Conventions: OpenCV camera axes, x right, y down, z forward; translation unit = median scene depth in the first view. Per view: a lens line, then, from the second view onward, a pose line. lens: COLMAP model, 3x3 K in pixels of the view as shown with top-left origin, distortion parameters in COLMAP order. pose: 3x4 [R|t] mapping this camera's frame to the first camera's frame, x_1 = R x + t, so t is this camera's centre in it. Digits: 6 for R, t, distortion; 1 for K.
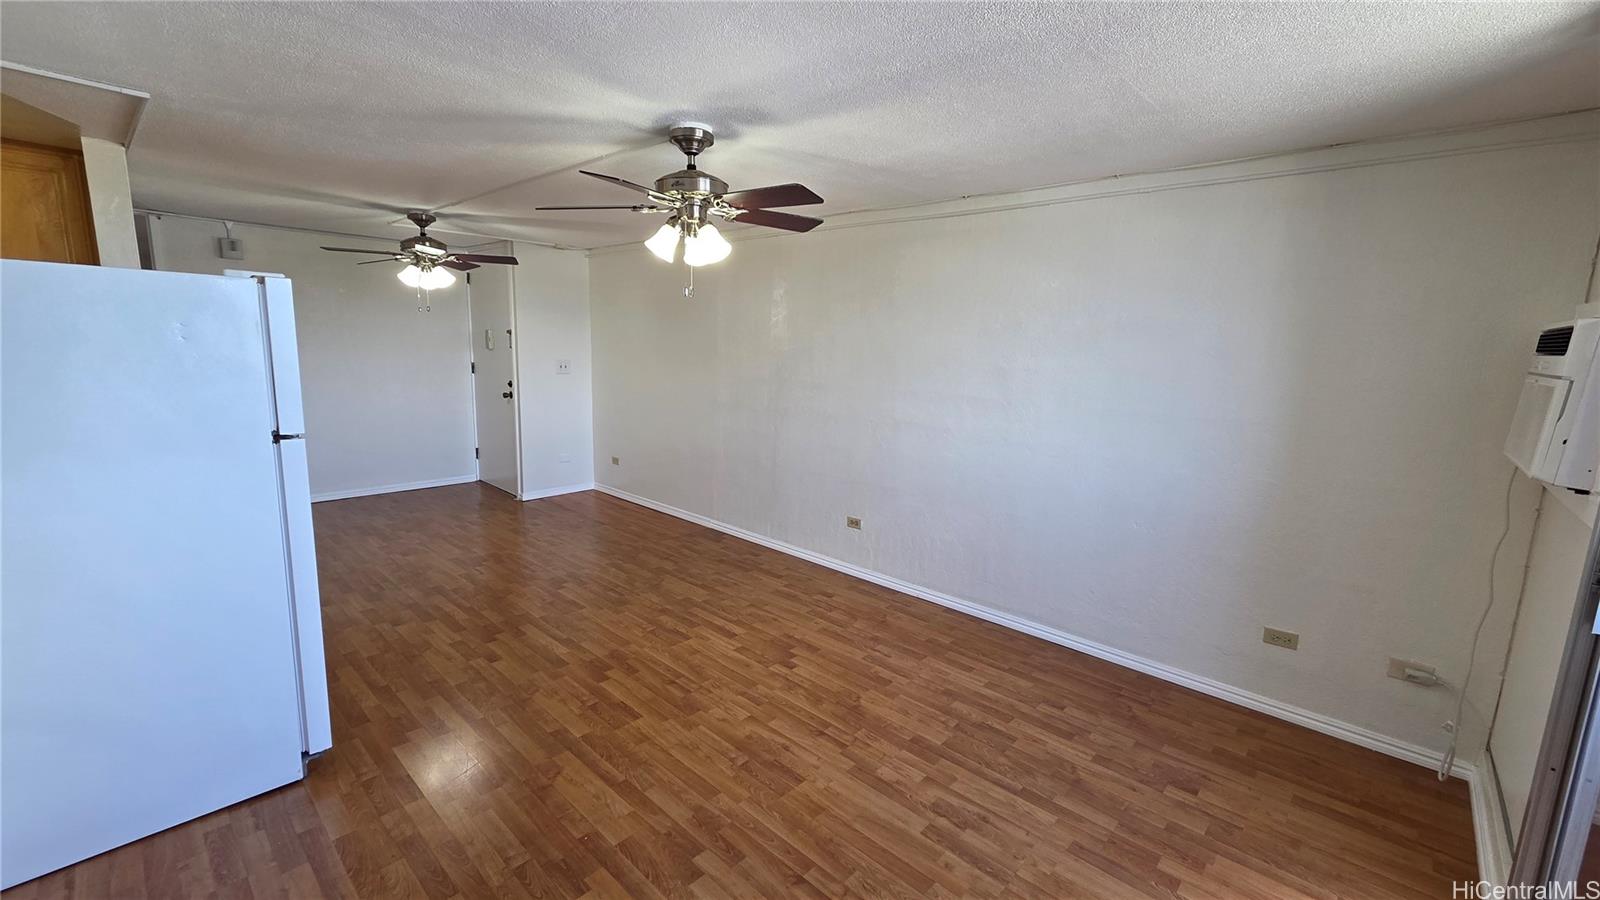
lens RADIAL K [[652.7, 0, 806.0], [0, 652.7, 444.5], [0, 0, 1]] dist [0.007174, -0.000501]
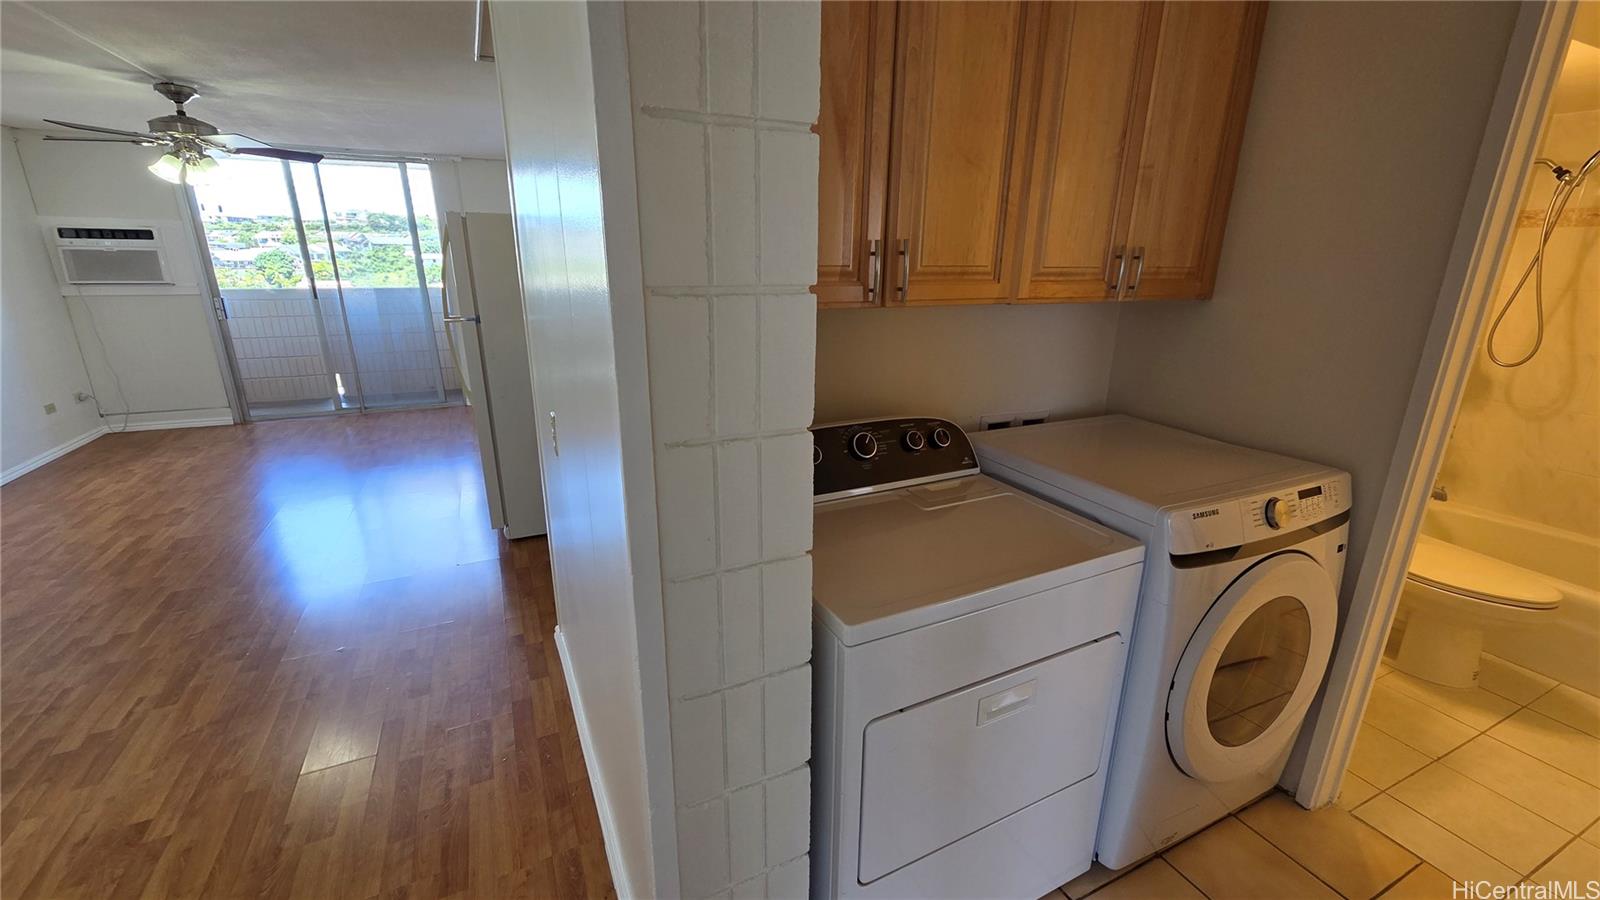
lens RADIAL K [[652.7, 0, 798.2], [0, 652.7, 446.4], [0, 0, 1]] dist [0.007174, -0.000501]
pose [[-0.925128, -0.143718, 0.351402, -1.535605], [0.022330, 0.903381, 0.428258, -0.277523], [-0.378998, 0.404040, -0.832533, 1.546054]]
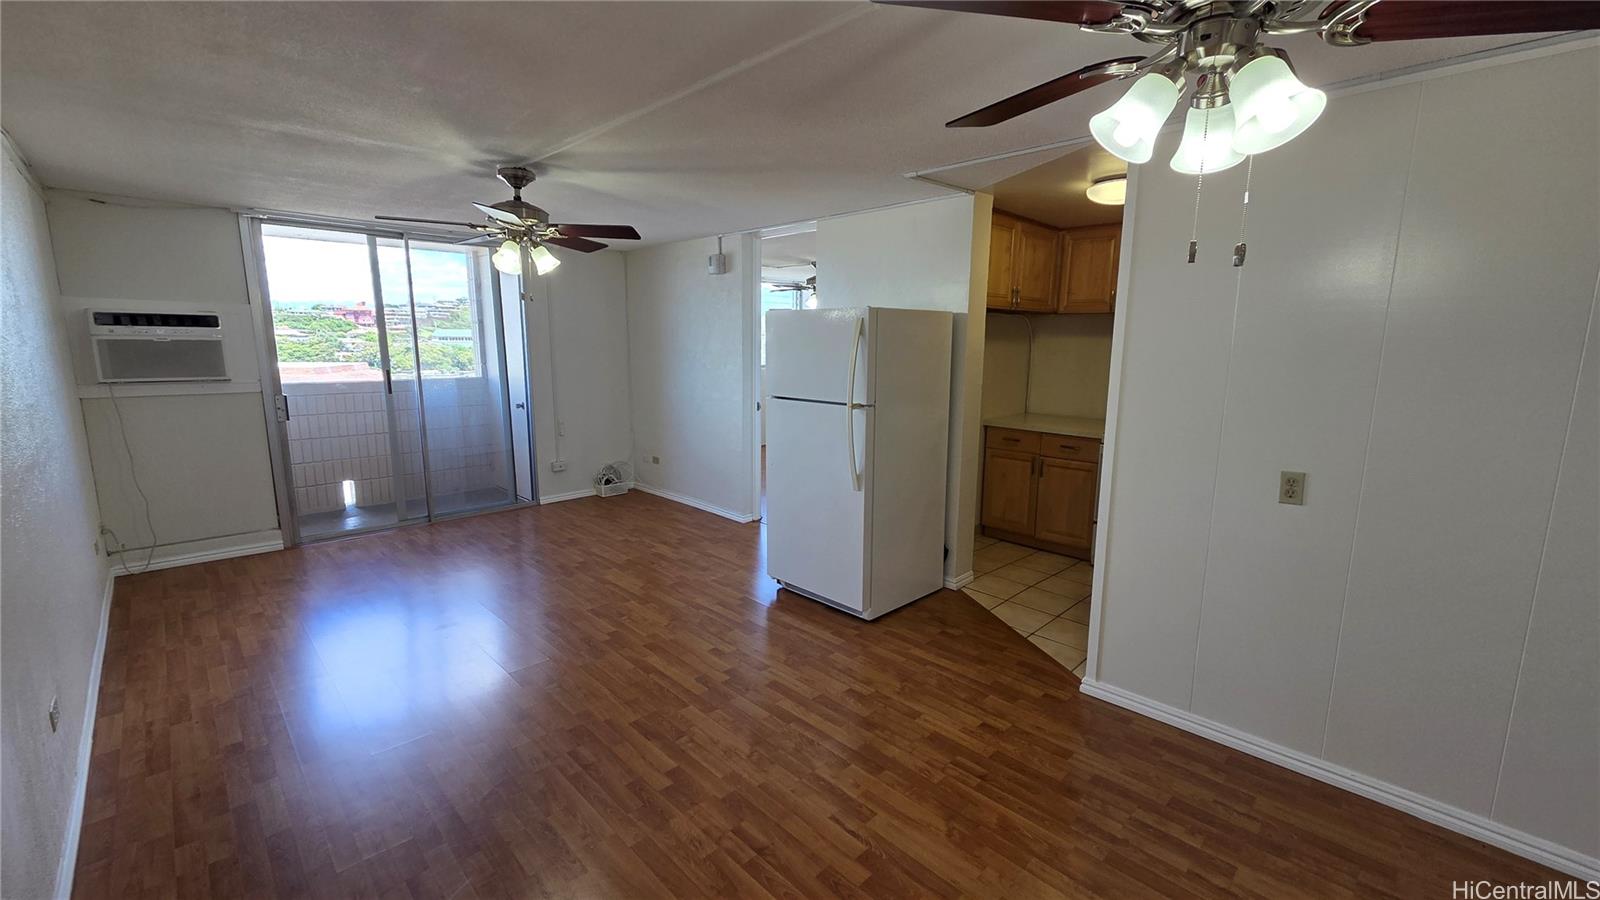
lens RADIAL K [[652.7, 0, 800.1], [0, 652.7, 451.8], [0, 0, 1]] dist [0.007174, -0.000501]
pose [[-0.997488, -0.047129, 0.052874, -0.643073], [-0.027156, 0.943923, 0.329047, -0.307163], [-0.065416, 0.326785, -0.942832, 1.839467]]
